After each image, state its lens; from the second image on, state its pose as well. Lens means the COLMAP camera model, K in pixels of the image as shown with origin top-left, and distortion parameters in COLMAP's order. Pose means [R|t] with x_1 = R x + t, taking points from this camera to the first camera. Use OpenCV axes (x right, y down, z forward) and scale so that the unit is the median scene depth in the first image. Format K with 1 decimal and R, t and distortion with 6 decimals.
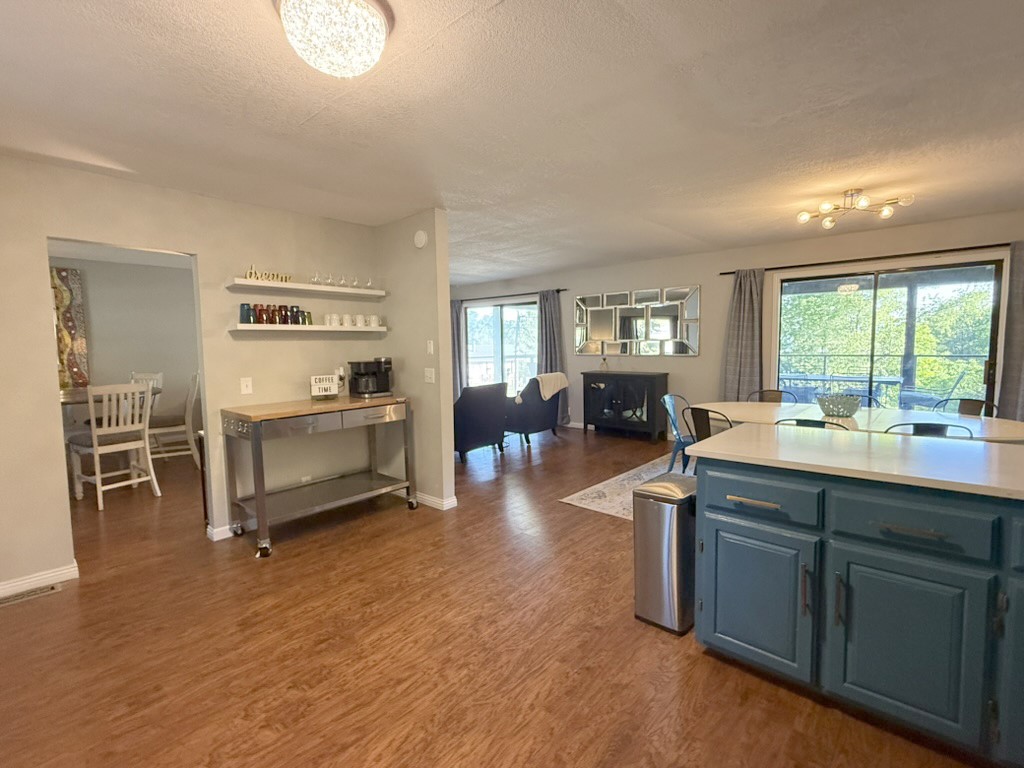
lens RADIAL K [[482.2, 0, 512.1], [0, 482.2, 383.3], [0, 0, 1]] dist [0.000822, -0.000163]
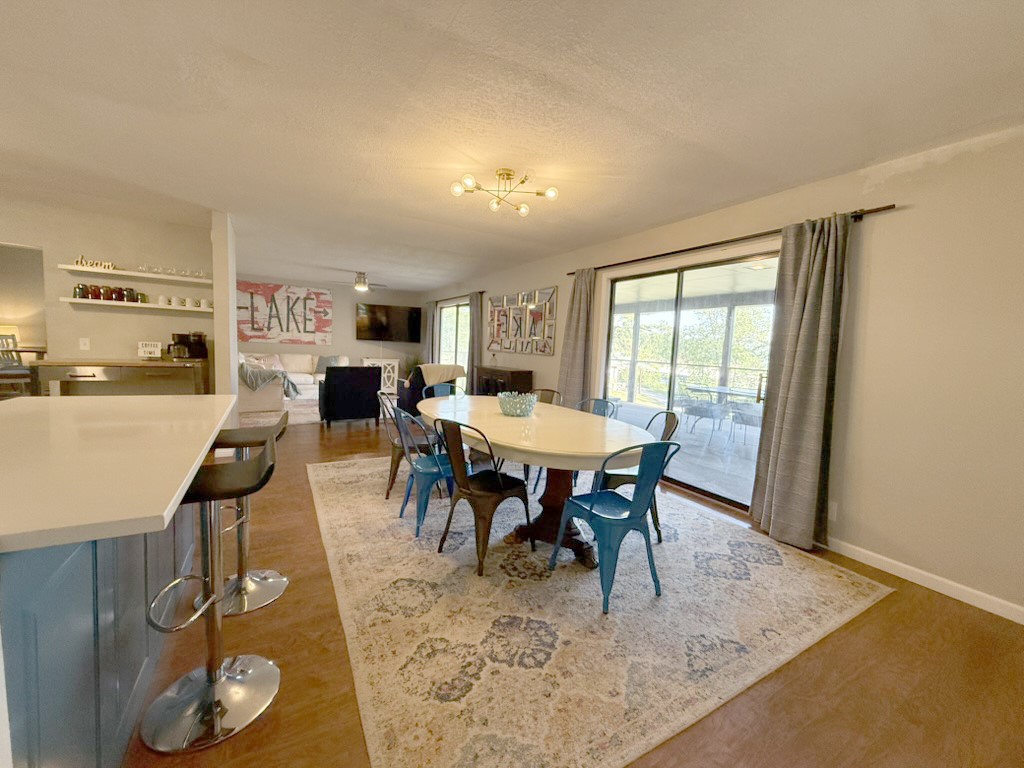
lens RADIAL K [[408.6, 0, 508.5], [0, 408.6, 380.4], [0, 0, 1]] dist [-0.000045, 0.000252]
pose [[0.948824, 0.086025, -0.303862, 0.951626], [-0.087140, 0.996147, 0.009918, -0.008311], [0.303545, 0.017068, 0.952664, 0.249162]]
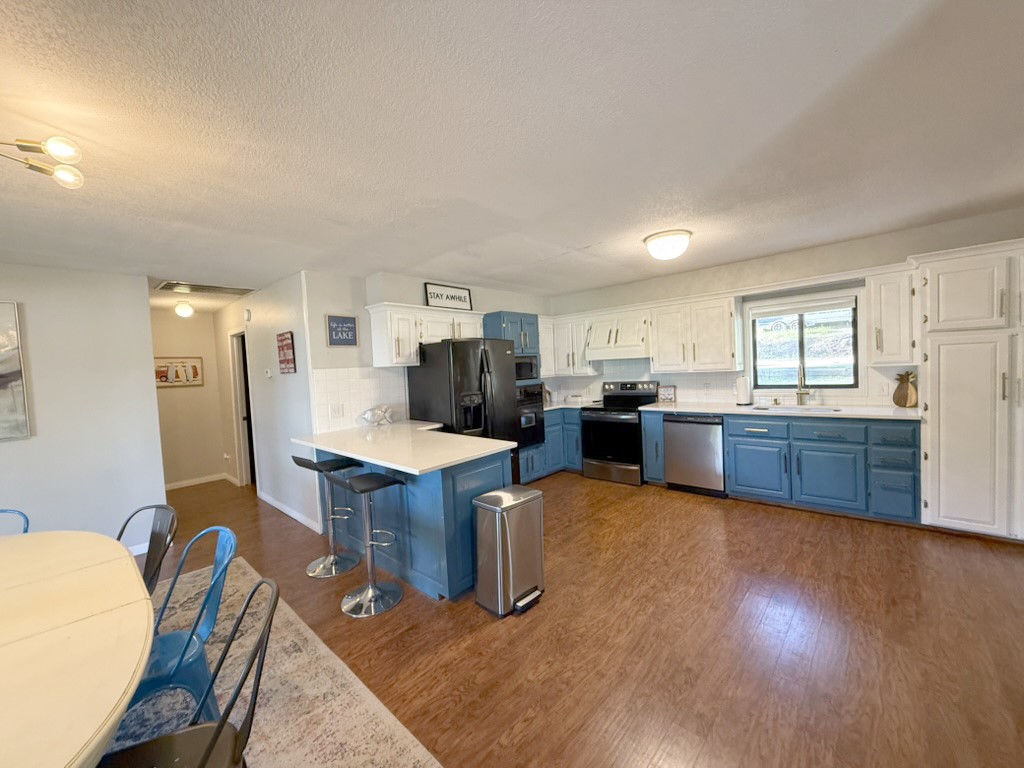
lens RADIAL K [[408.6, 0, 514.9], [0, 408.6, 382.1], [0, 0, 1]] dist [-0.000045, 0.000252]
pose [[-0.998035, 0.062545, 0.003672, 0.195526], [0.062505, 0.989942, 0.126917, -0.143891], [0.004303, 0.126897, -0.991907, 1.340181]]
